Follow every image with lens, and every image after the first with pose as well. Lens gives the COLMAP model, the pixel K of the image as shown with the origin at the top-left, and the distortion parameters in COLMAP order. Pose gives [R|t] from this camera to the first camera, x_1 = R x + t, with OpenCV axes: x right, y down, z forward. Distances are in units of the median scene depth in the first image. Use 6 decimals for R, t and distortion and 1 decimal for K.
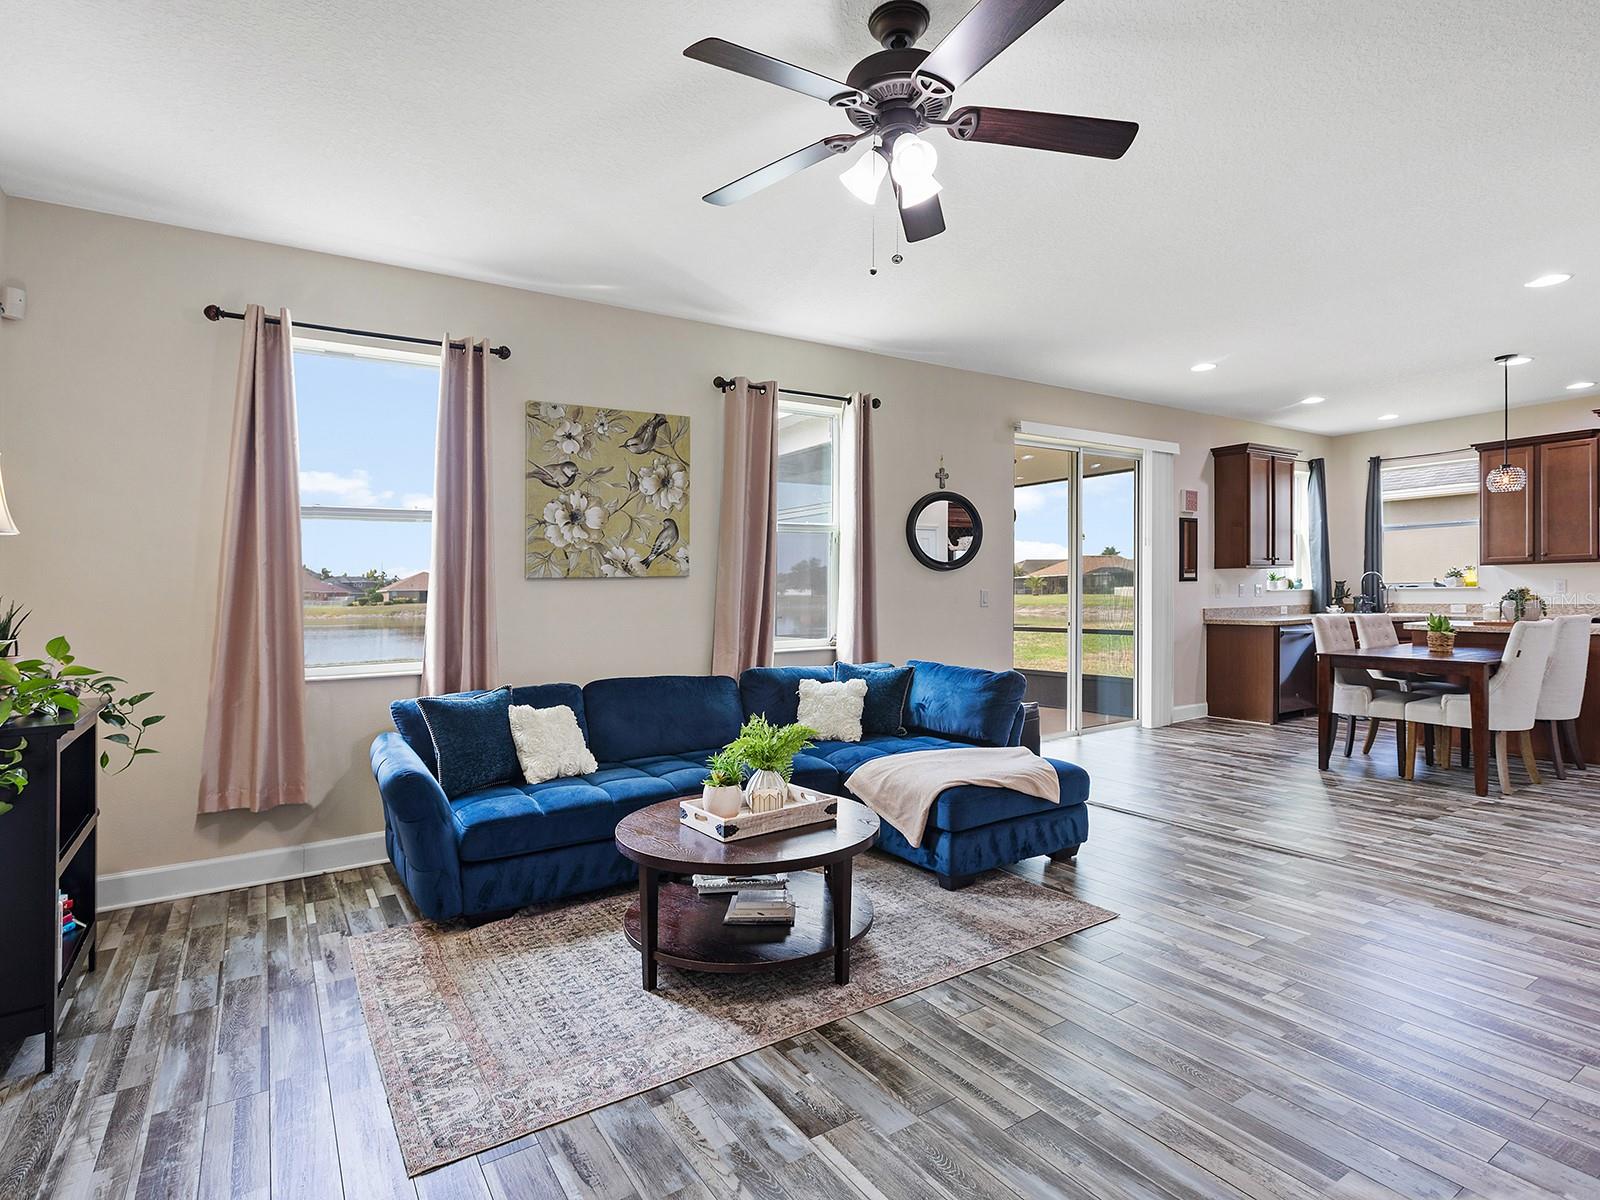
lens RADIAL K [[825.0, 0, 799.8], [0, 825.0, 585.9], [0, 0, 1]] dist [0.001901, 0.000668]
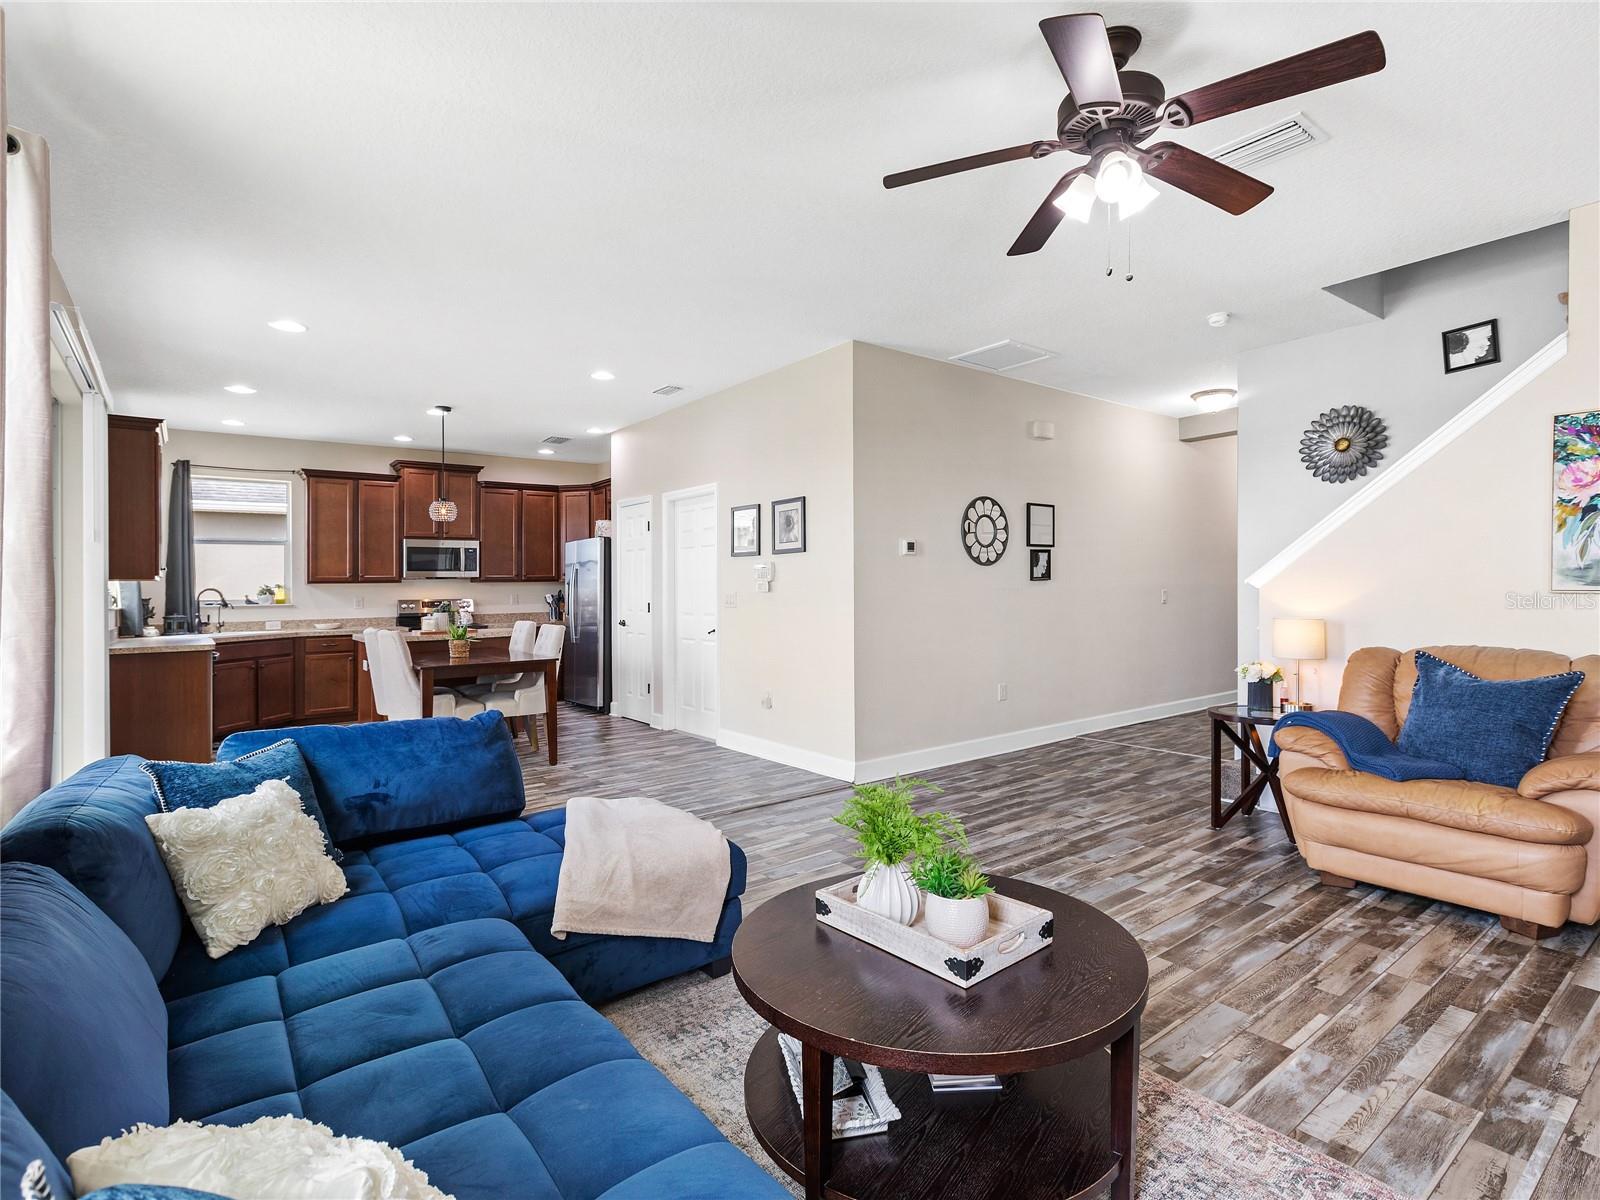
lens RADIAL K [[799.4, 0, 819.2], [0, 799.4, 595.7], [0, 0, 1]] dist [0.001846, -0.001282]
pose [[-0.088283, 0.008758, 0.996057, -0.431883], [0.011087, 0.999908, -0.007809, 0.010255], [-0.996034, 0.010354, -0.088372, 0.714820]]
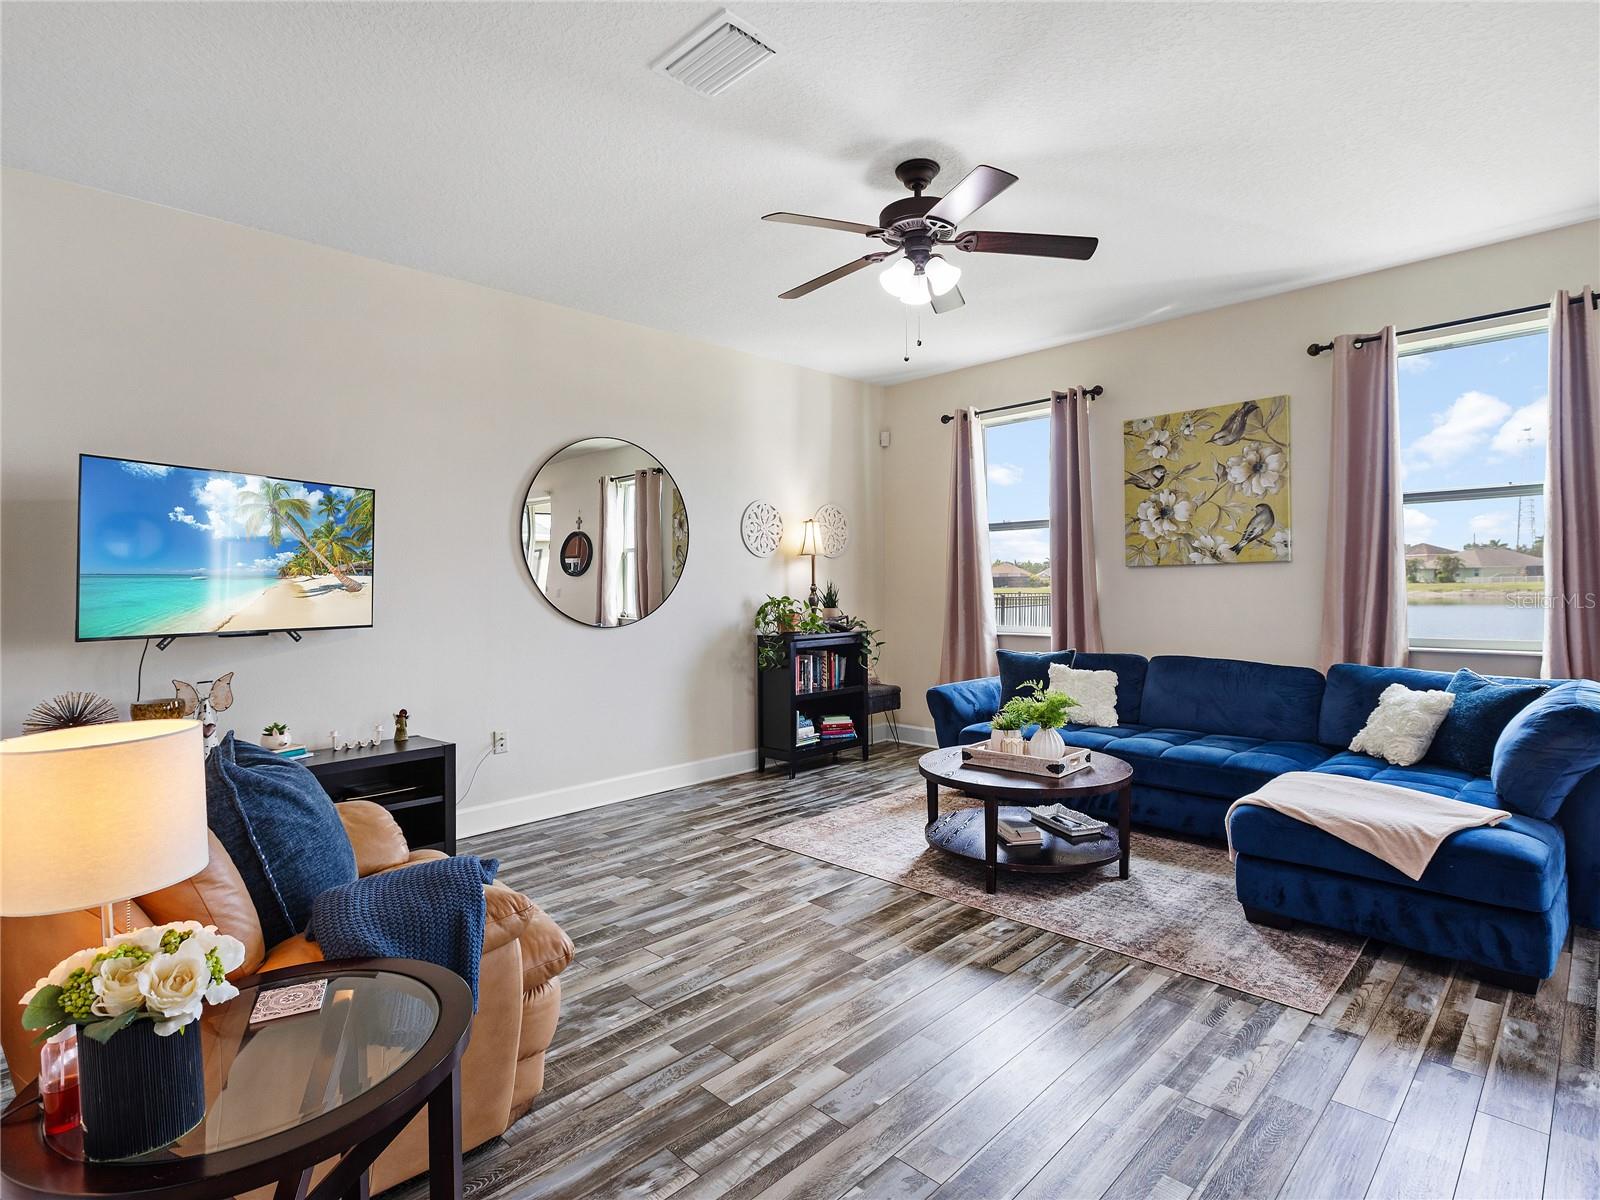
lens RADIAL K [[819.1, 0, 822.4], [0, 819.1, 568.4], [0, 0, 1]] dist [0.000416, 0.000212]
pose [[0.221240, -0.005510, -0.975204, 0.689474], [0.016854, 0.999856, -0.001826, -0.011089], [0.975074, -0.016032, 0.221301, 0.267439]]
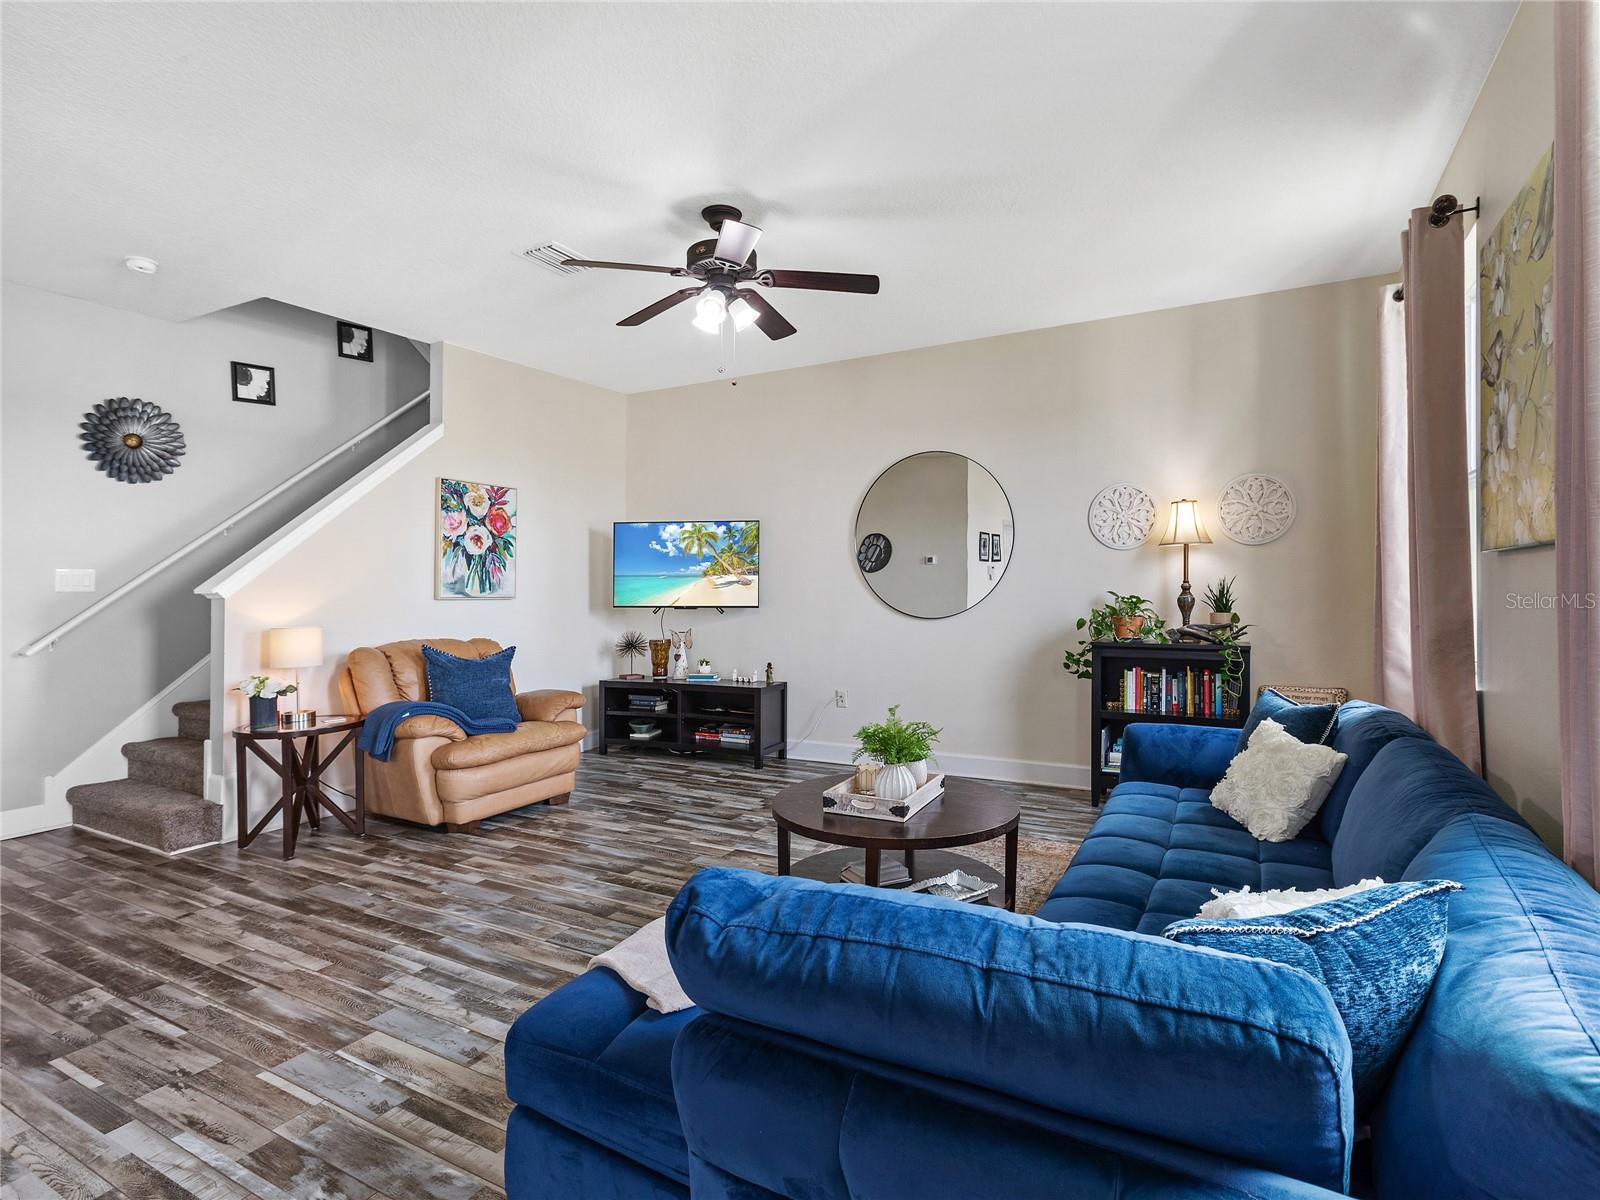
lens RADIAL K [[822.4, 0, 803.2], [0, 822.4, 564.1], [0, 0, 1]] dist [0.000970, 0.000837]
pose [[-0.882442, 0.012340, -0.470260, 0.335860], [0.025677, 0.999429, -0.021956, -0.000159], [0.469721, -0.031450, -0.882255, 1.189133]]
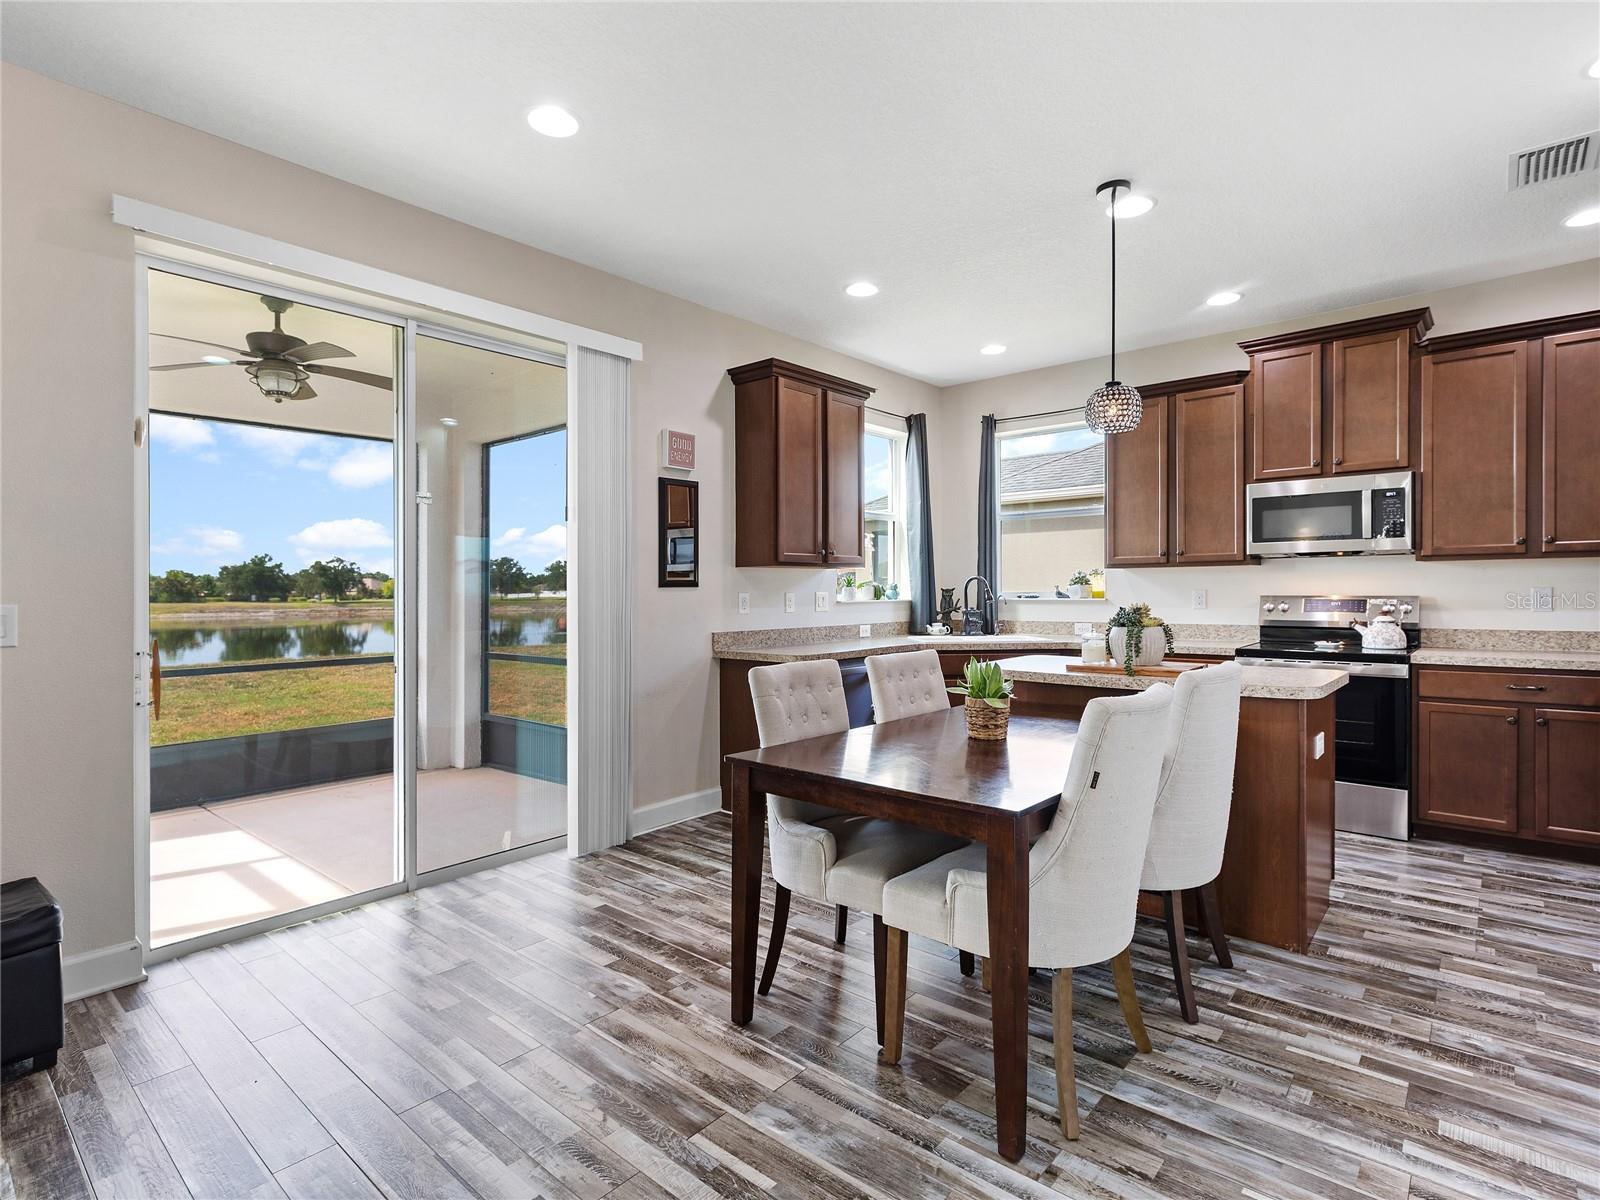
lens RADIAL K [[814.3, 0, 802.8], [0, 814.3, 576.6], [0, 0, 1]] dist [0.002642, 0.000943]
pose [[0.960632, 0.012283, 0.277553, 0.636008], [-0.008372, 0.999848, -0.015270, -0.008338], [-0.277698, 0.012345, 0.960589, 0.674317]]
